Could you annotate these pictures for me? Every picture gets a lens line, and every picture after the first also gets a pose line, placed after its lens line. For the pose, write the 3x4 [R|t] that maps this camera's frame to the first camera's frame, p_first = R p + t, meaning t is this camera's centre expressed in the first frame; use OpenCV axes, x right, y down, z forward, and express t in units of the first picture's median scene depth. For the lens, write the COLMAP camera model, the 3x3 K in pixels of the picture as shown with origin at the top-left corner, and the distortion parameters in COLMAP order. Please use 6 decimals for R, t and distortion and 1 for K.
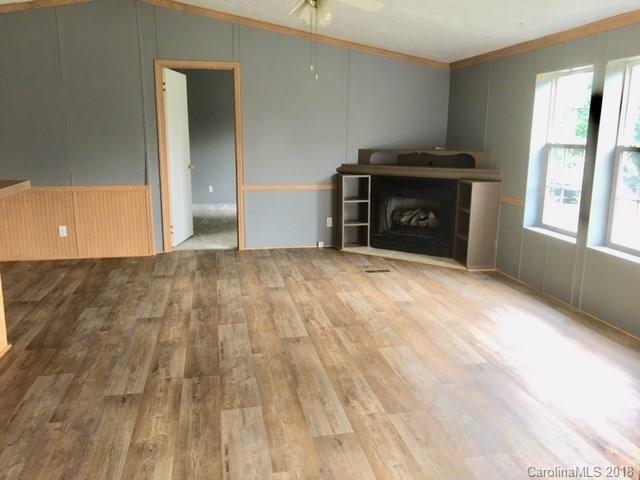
lens RADIAL K [[531.4, 0, 321.2], [0, 531.4, 240.2], [0, 0, 1]] dist [0.079776, -0.099229]
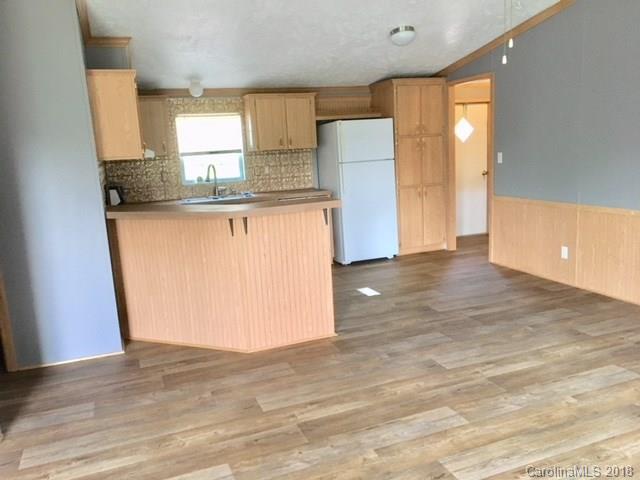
lens RADIAL K [[531.4, 0, 321.8], [0, 531.4, 241.1], [0, 0, 1]] dist [0.079776, -0.099229]
pose [[0.169225, 0.161839, -0.972199, 0.462594], [-0.143450, 0.979966, 0.138163, -0.145153], [0.975082, 0.116082, 0.189051, 0.620890]]
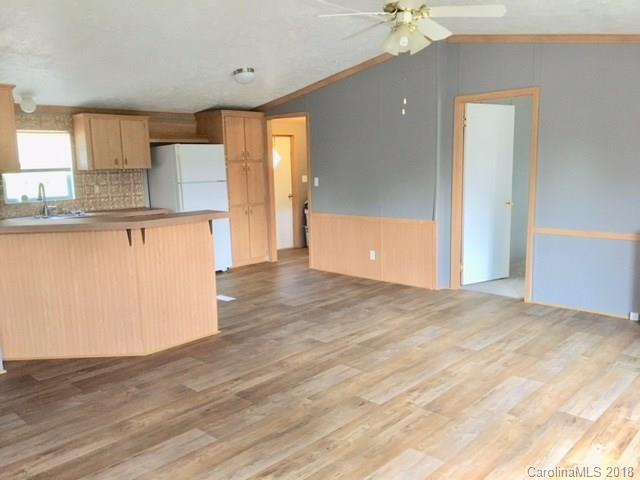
lens RADIAL K [[531.4, 0, 320.2], [0, 531.4, 239.0], [0, 0, 1]] dist [0.079776, -0.099229]
pose [[0.573761, 0.097315, -0.813221, 0.549854], [-0.137444, 0.990275, 0.021530, -0.085991], [0.807408, 0.099420, 0.581557, 0.344972]]
